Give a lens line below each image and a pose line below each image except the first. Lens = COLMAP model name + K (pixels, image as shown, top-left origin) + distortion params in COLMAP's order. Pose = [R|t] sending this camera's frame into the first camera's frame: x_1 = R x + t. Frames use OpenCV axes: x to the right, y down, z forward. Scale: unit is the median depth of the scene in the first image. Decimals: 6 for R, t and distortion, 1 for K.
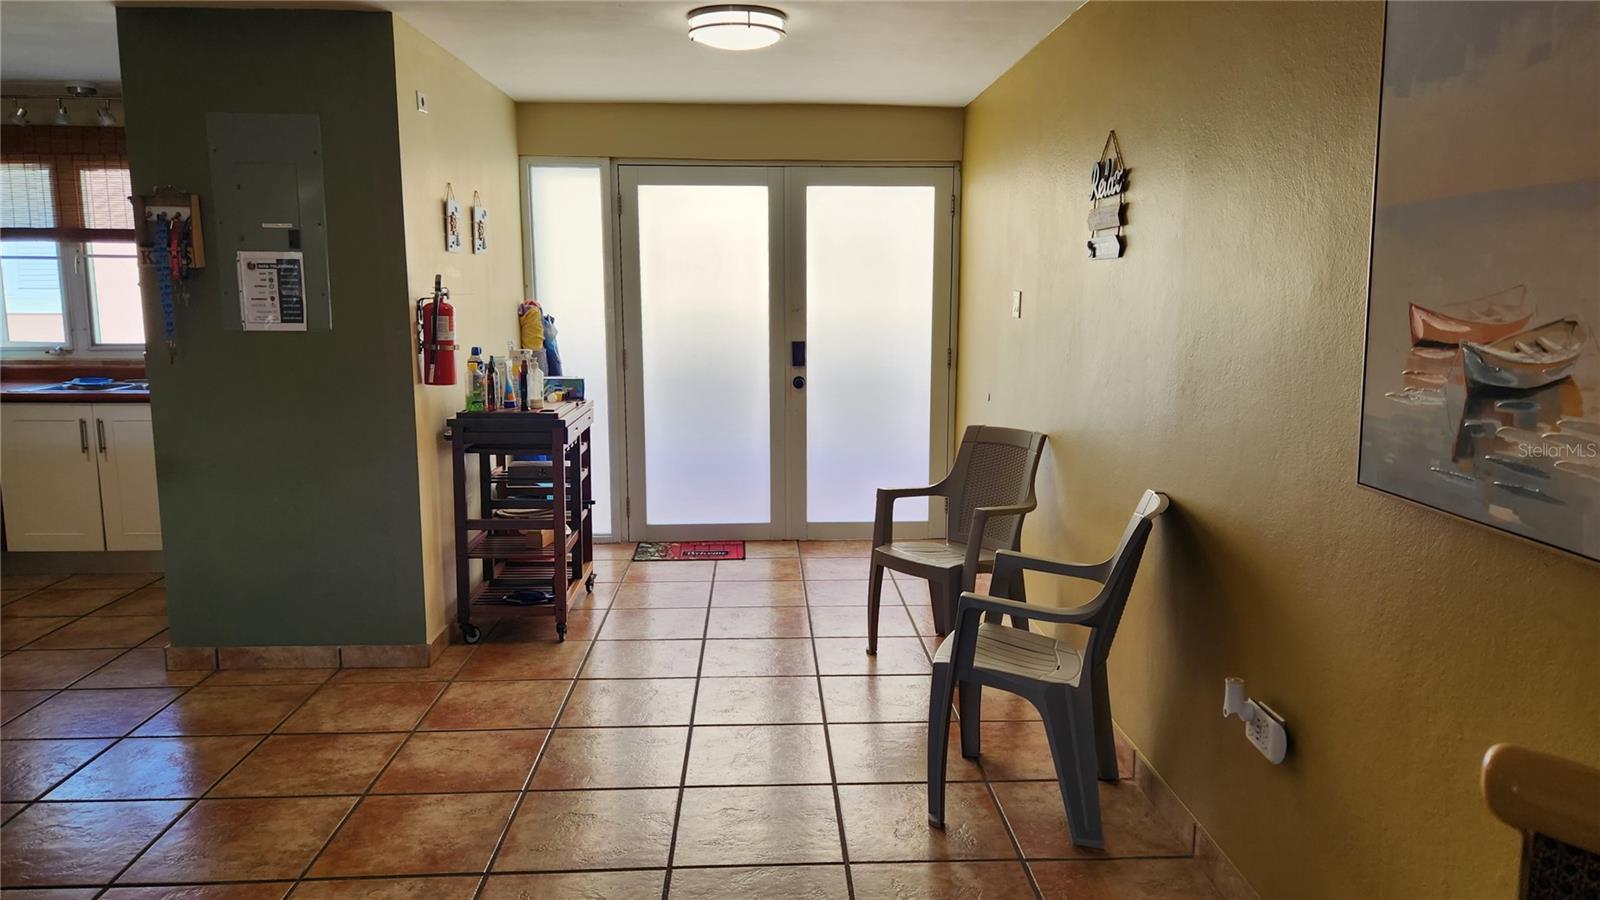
lens RADIAL K [[1089.7, 0, 800.0], [0, 1089.7, 450.0], [0, 0, 1]] dist [0.094567, -0.001921]
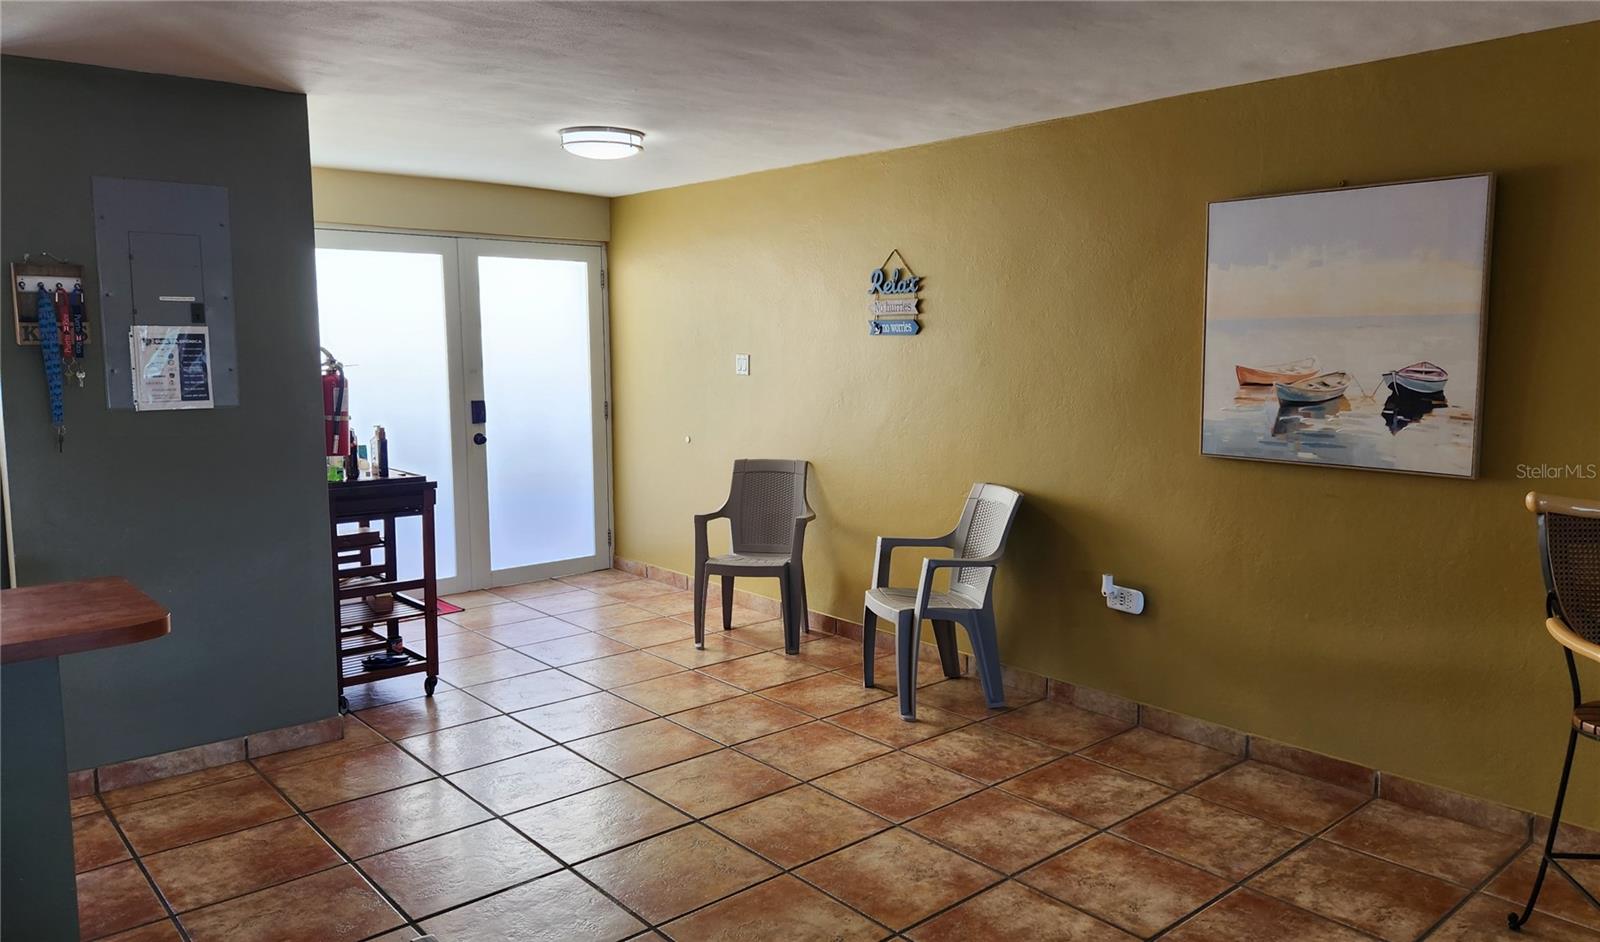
lens RADIAL K [[1123.2, 0, 800.0], [0, 1123.2, 471.0], [0, 0, 1]] dist [0.080824, -0.000830]
pose [[0.782660, -0.078397, 0.617493, -0.667579], [0.096197, 0.995352, 0.004442, -0.009317], [-0.614972, 0.055925, 0.786564, -0.083686]]
